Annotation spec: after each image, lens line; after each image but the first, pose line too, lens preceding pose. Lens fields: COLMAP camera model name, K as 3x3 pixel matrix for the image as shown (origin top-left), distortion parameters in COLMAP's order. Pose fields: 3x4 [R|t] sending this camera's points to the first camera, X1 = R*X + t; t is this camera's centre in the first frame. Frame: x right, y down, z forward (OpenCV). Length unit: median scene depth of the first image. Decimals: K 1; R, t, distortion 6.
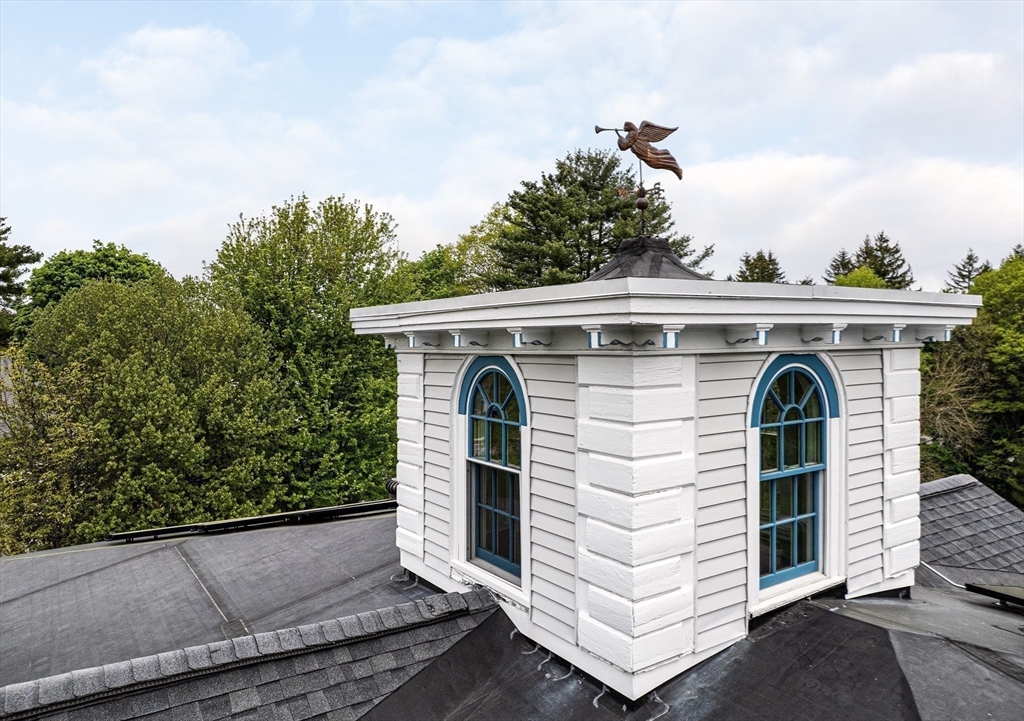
lens RADIAL K [[785.3, 0, 514.0], [0, 785.3, 358.3], [0, 0, 1]] dist [-0.046981, 0.000448]
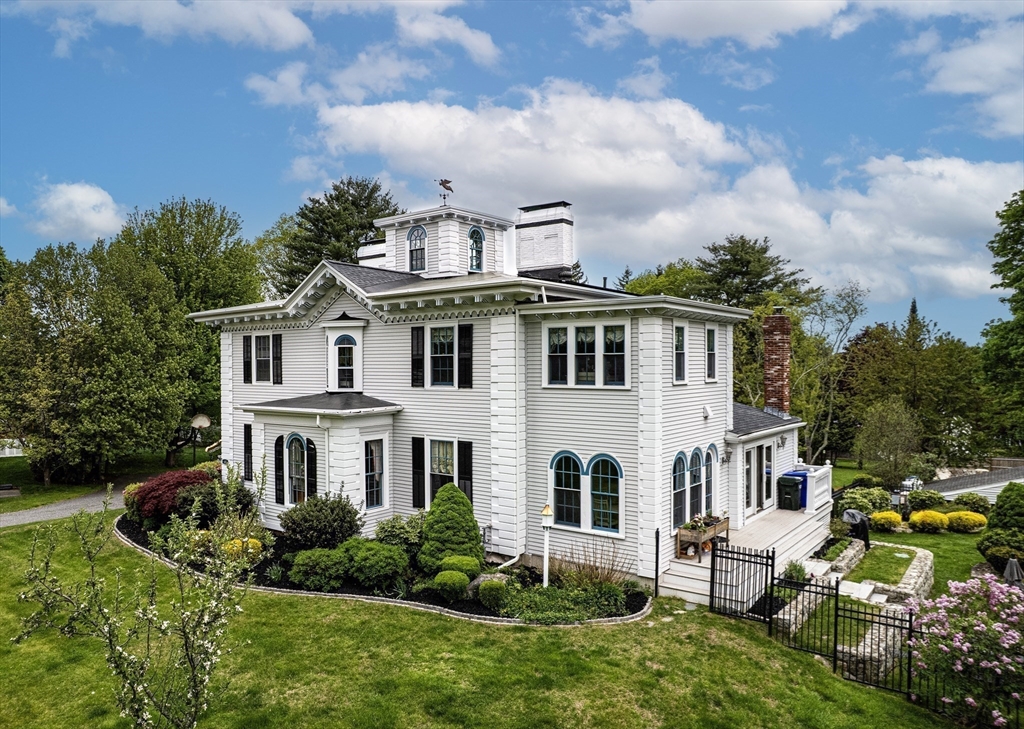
lens RADIAL K [[693.9, 0, 505.7], [0, 693.9, 363.6], [0, 0, 1]] dist [-0.033109, 0.010017]
pose [[0.943104, -0.017318, 0.332046, -0.070589], [0.017089, 0.999847, 0.003610, 0.062624], [-0.332058, 0.002269, 0.943256, -0.240437]]
